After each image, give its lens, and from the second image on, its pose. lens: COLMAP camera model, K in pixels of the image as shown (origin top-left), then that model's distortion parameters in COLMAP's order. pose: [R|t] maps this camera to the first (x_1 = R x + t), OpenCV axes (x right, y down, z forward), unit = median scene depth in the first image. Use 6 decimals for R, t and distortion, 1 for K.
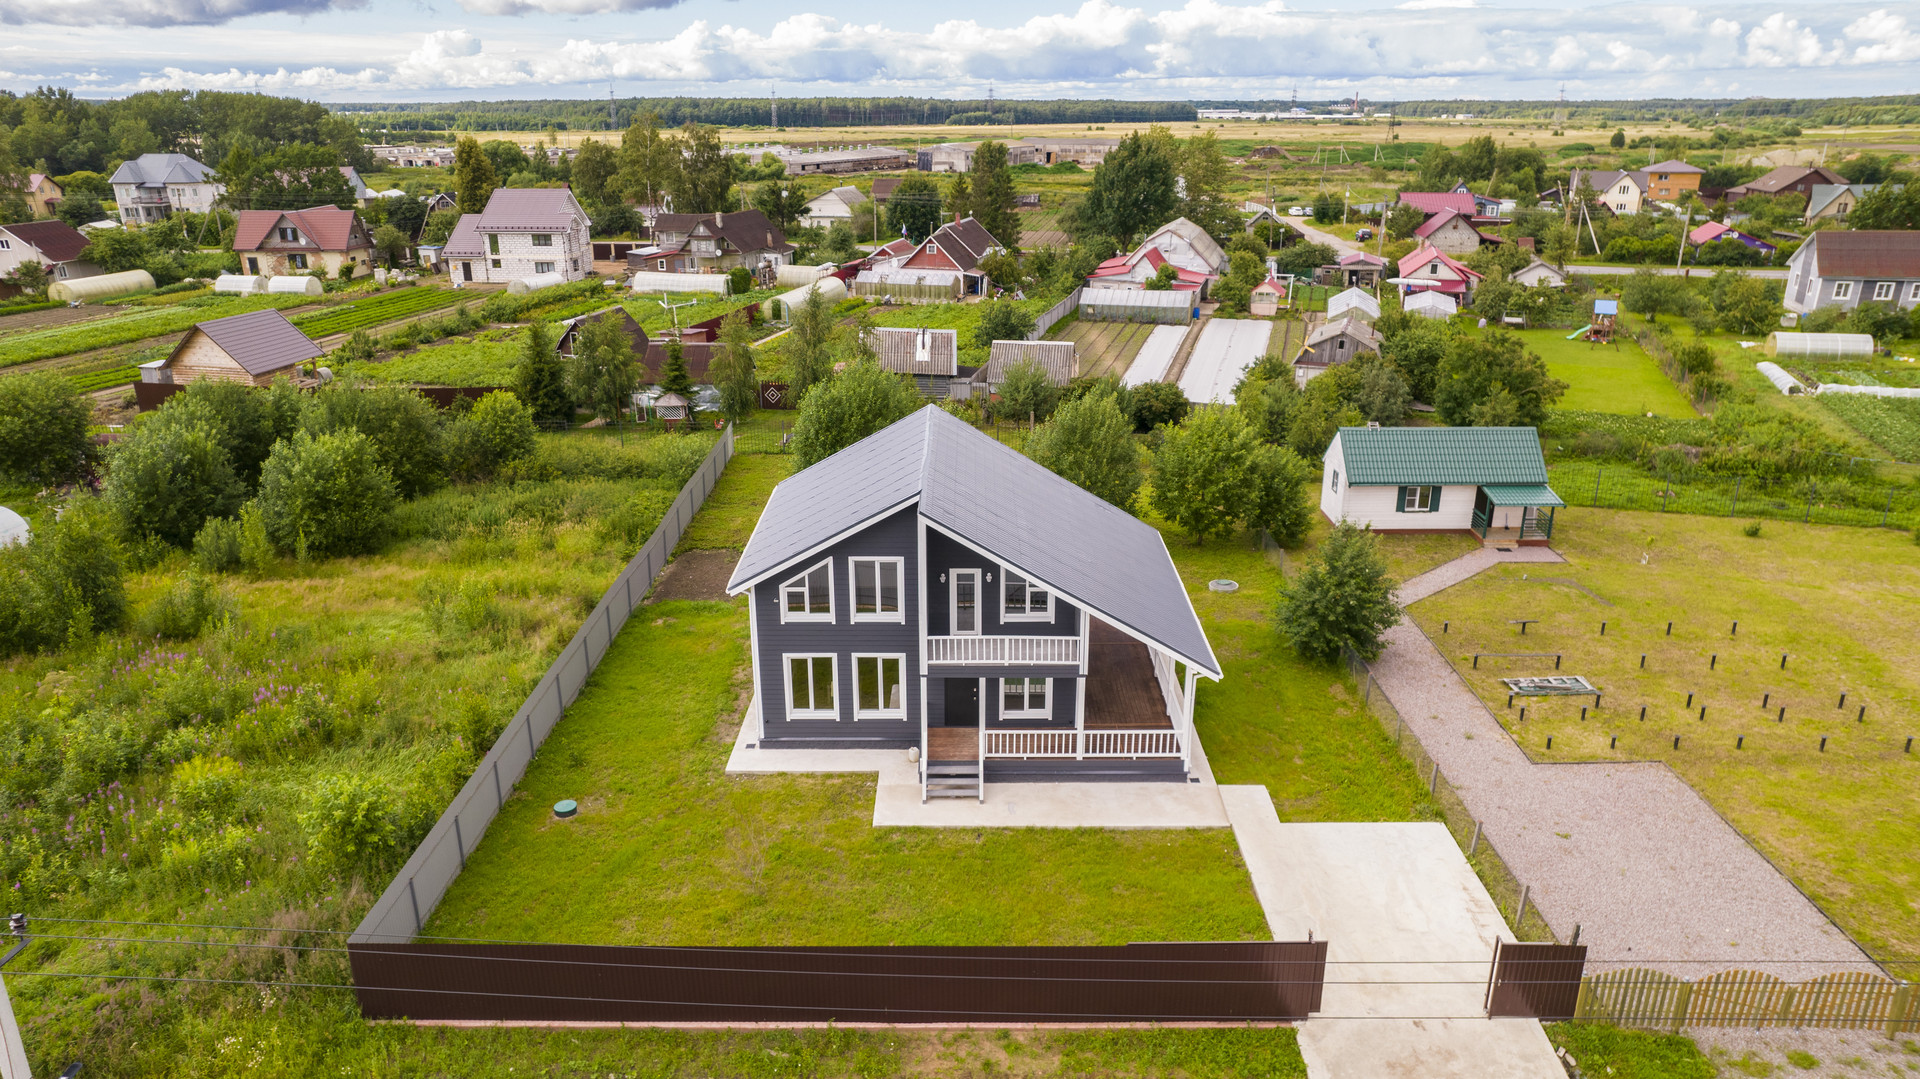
lens RADIAL K [[1238.5, 0, 955.9], [0, 1238.5, 593.0], [0, 0, 1]] dist [-0.055208, 0.071326]
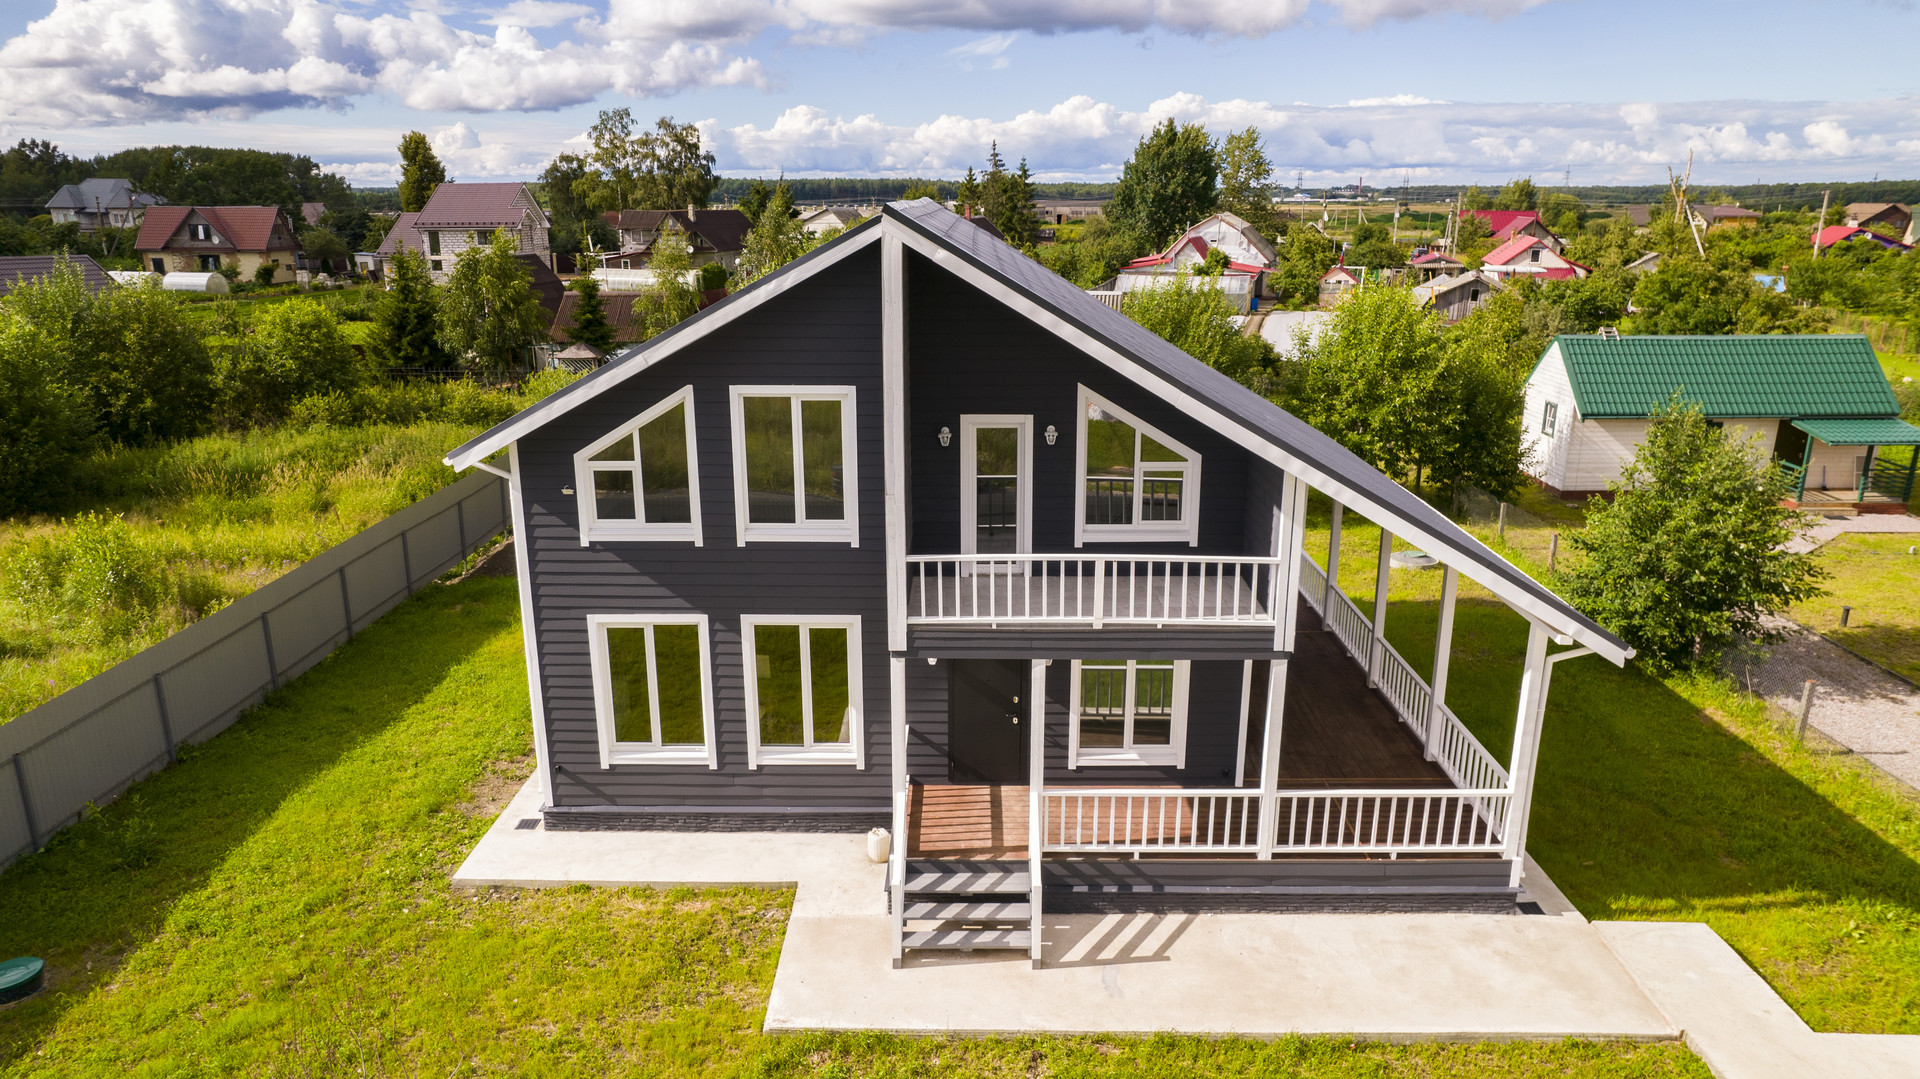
lens RADIAL K [[1247.2, 0, 957.7], [0, 1247.2, 556.4], [0, 0, 1]] dist [-0.059234, 0.086686]
pose [[0.999986, 0.003420, -0.004065, -0.003981], [-0.003792, 0.995428, -0.095436, 0.069912], [0.003720, 0.095450, 0.995427, 0.548207]]
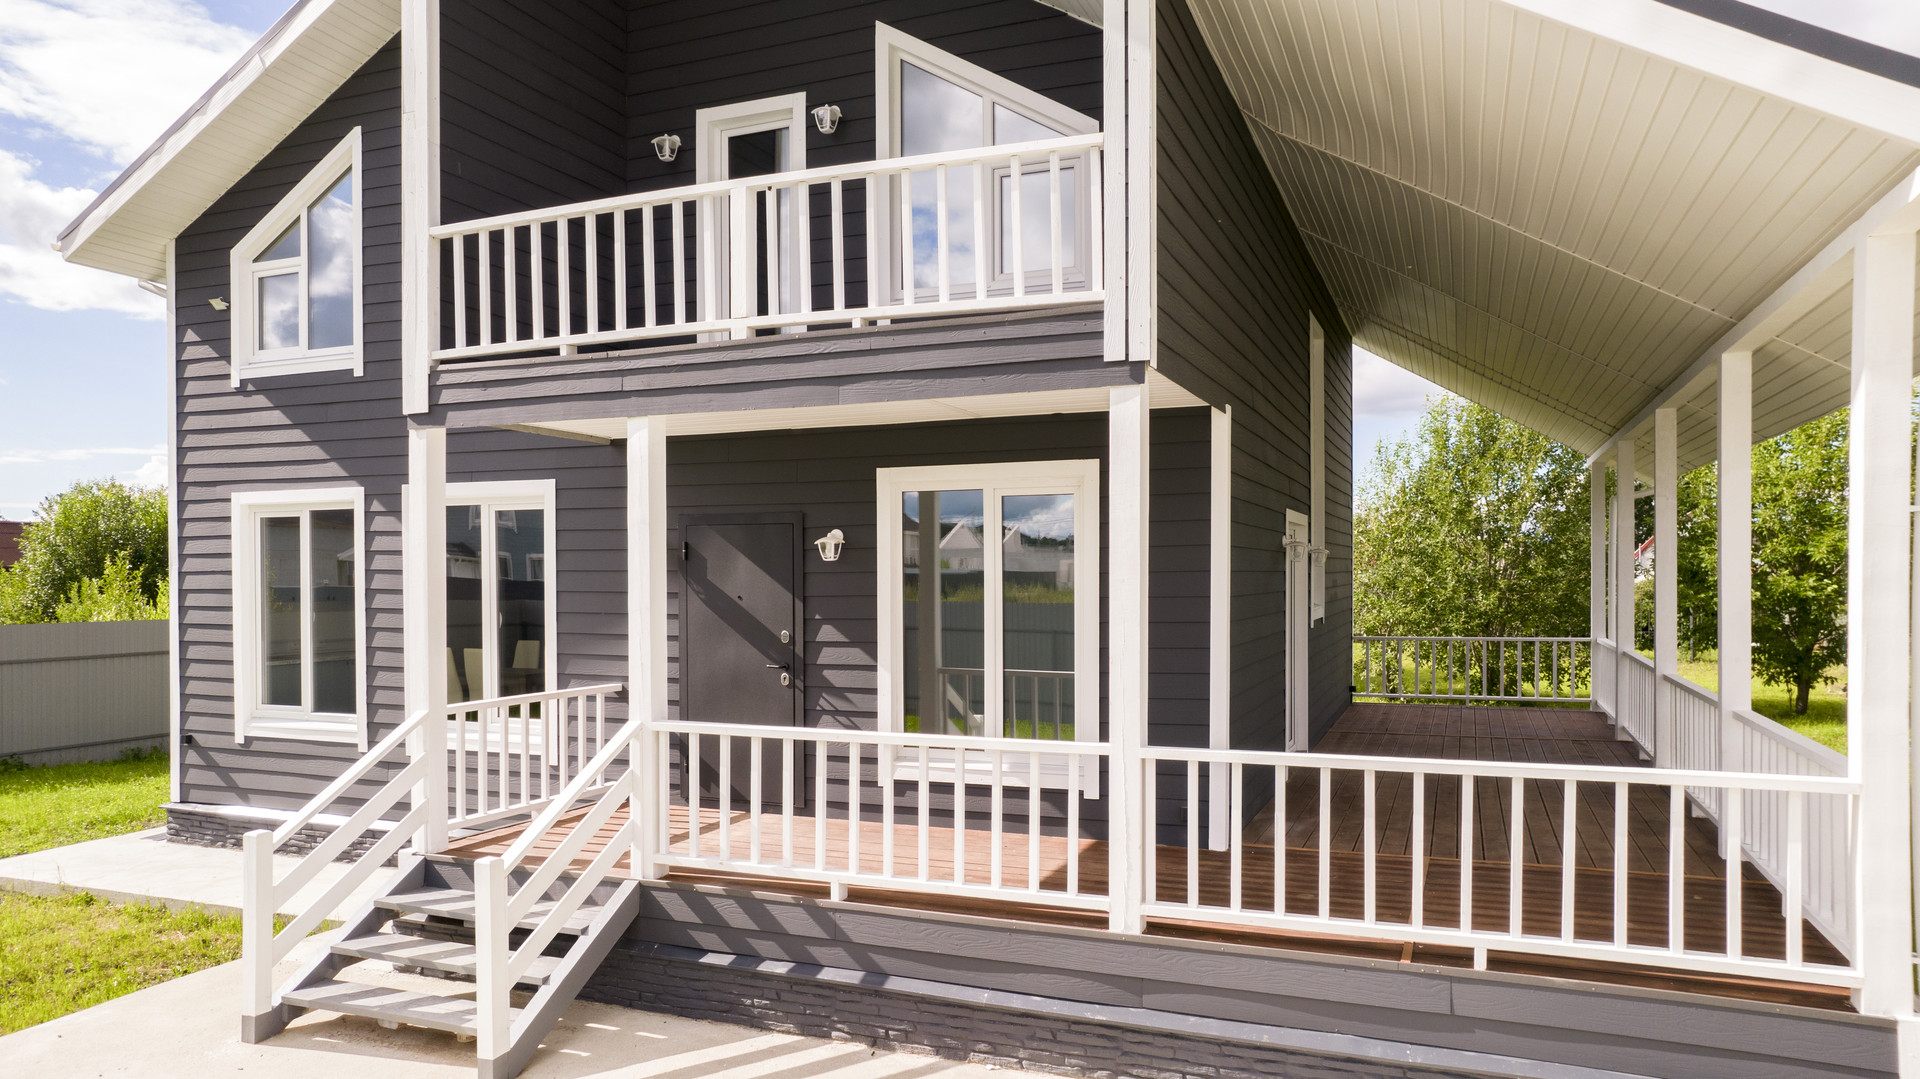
lens RADIAL K [[1238.5, 0, 955.9], [0, 1238.5, 593.0], [0, 0, 1]] dist [-0.055208, 0.071326]
pose [[0.928447, 0.007733, -0.371384, 0.135871], [-0.138850, 0.934537, -0.327661, 0.144848], [0.344539, 0.355783, 0.868742, 0.805593]]
